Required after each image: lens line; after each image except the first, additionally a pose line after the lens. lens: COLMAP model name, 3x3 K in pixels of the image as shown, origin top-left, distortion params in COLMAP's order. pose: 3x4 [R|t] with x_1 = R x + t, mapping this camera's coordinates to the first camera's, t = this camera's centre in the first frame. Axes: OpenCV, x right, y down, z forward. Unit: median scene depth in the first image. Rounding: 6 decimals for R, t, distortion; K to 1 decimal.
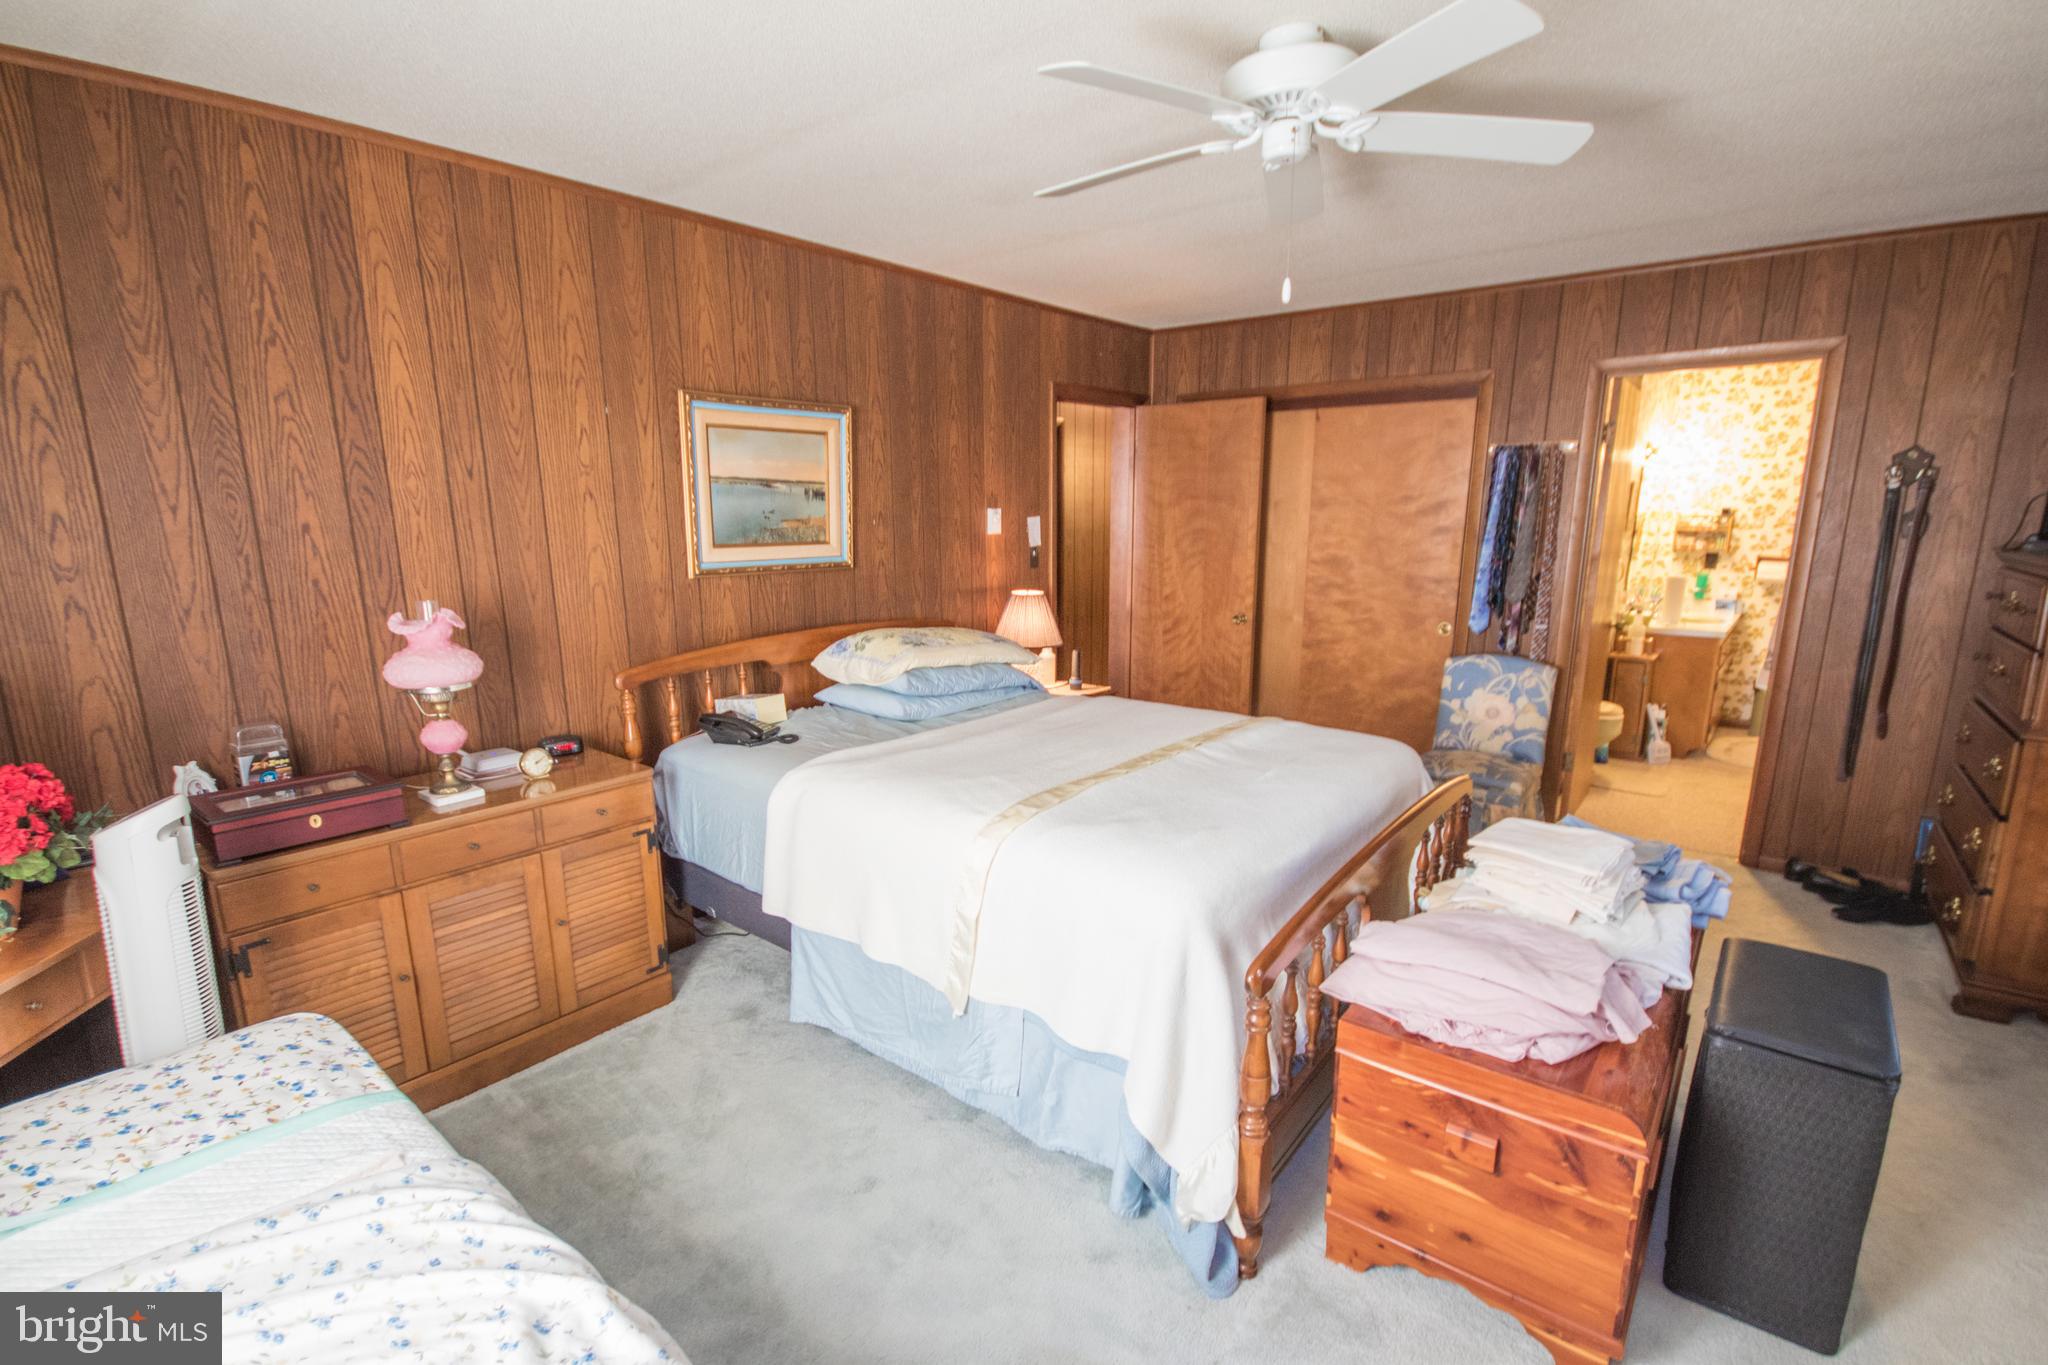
lens RADIAL K [[974.6, 0, 1025.9], [0, 974.6, 720.8], [0, 0, 1]] dist [0.001942, -0.011602]
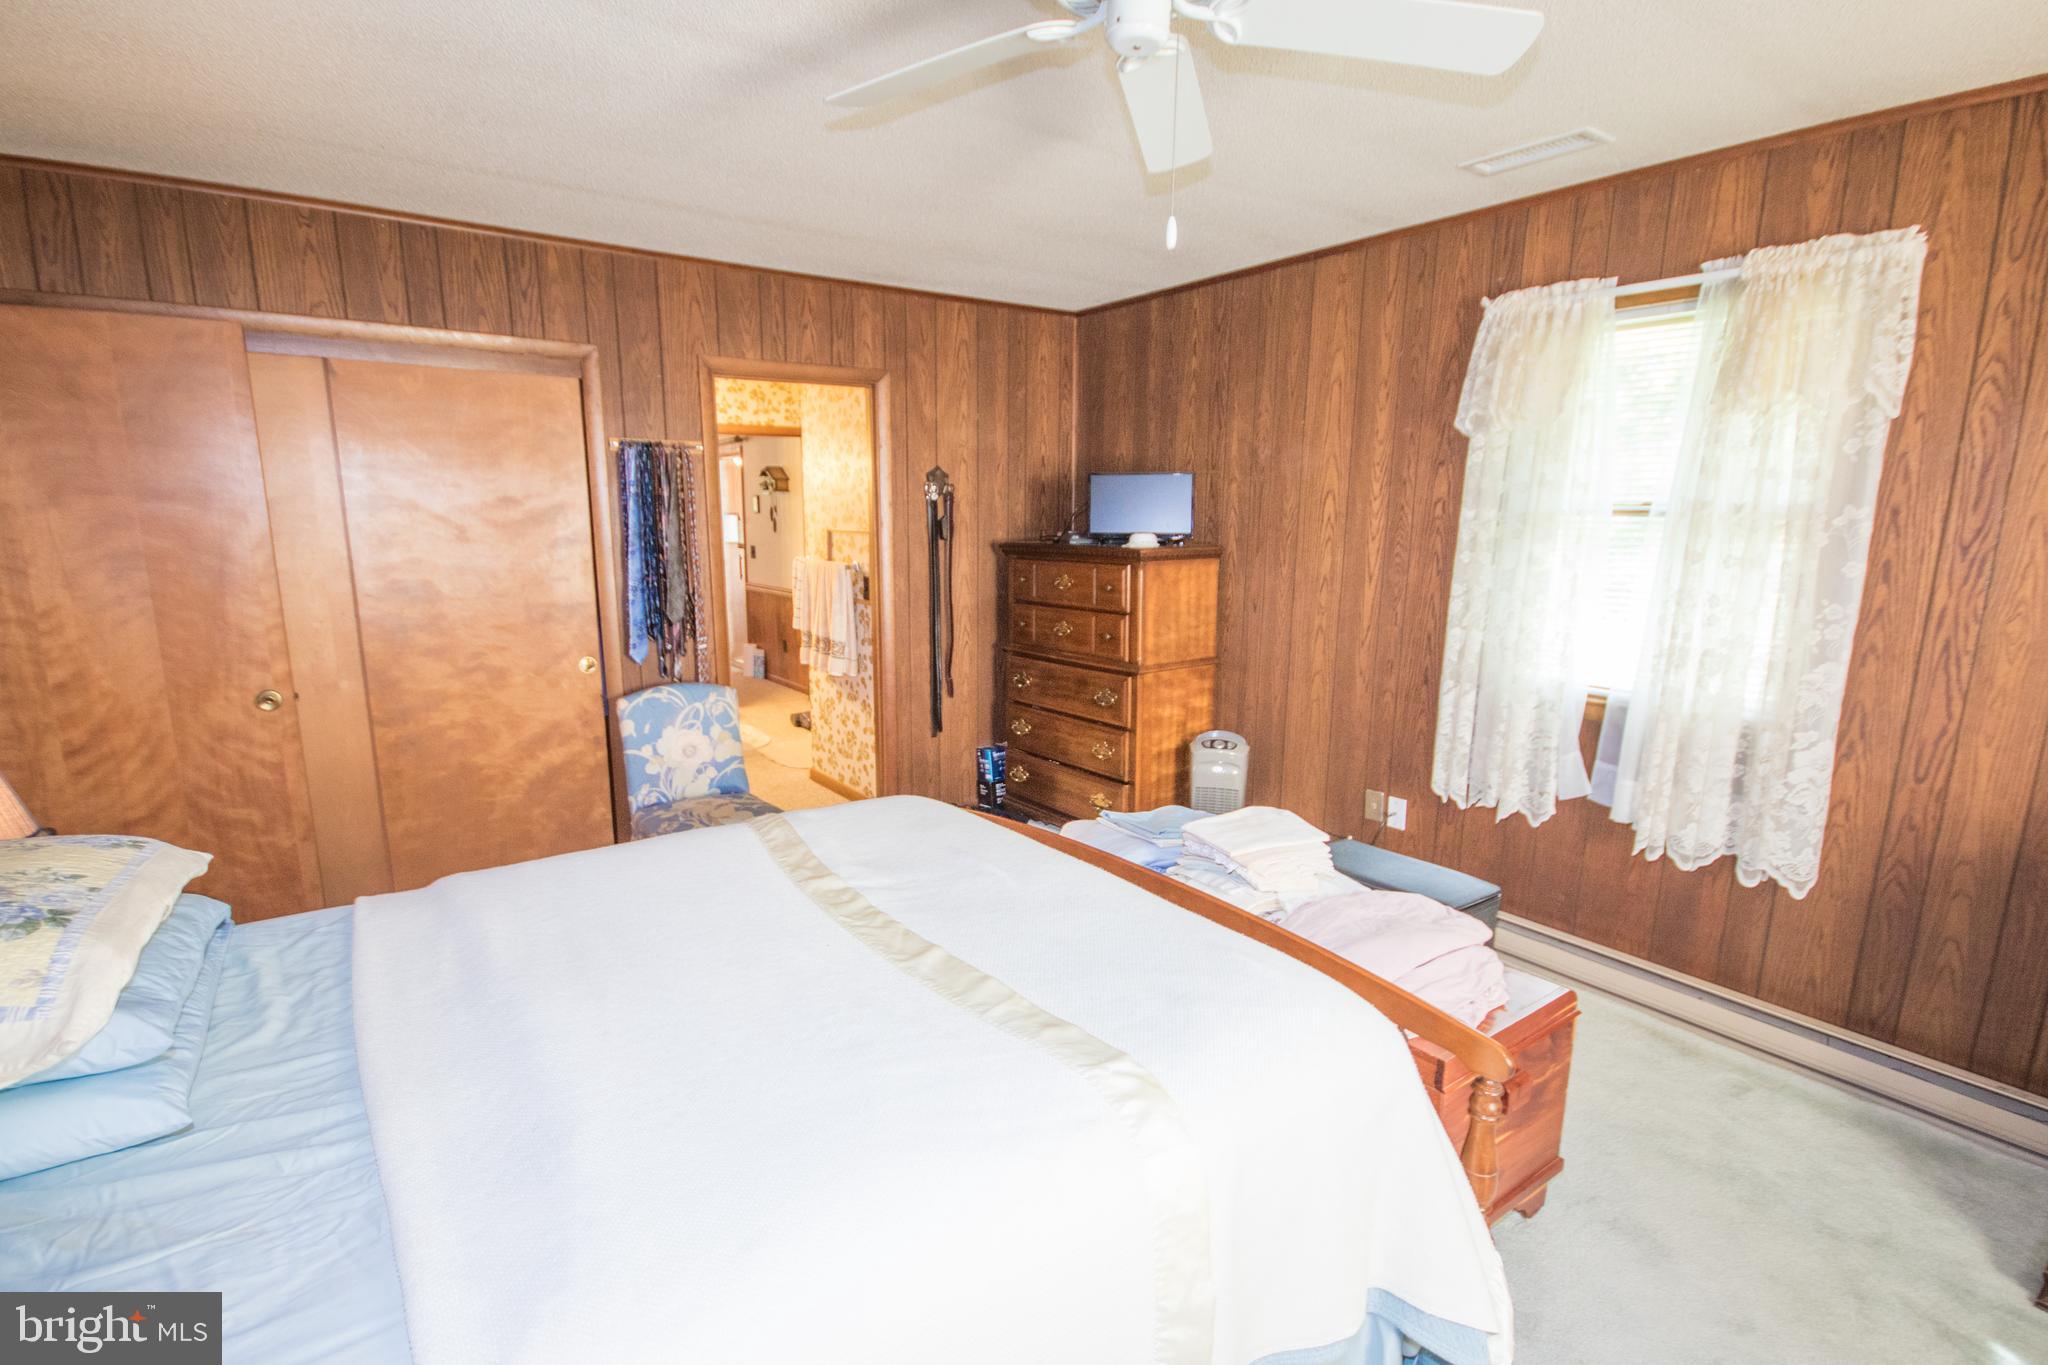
lens RADIAL K [[974.6, 0, 1025.9], [0, 974.6, 720.8], [0, 0, 1]] dist [0.001942, -0.011602]
pose [[0.244000, -0.196383, 0.949683, -0.269349], [0.199320, 0.968530, 0.149070, -0.104521], [-0.949071, 0.152918, 0.275465, 0.476790]]
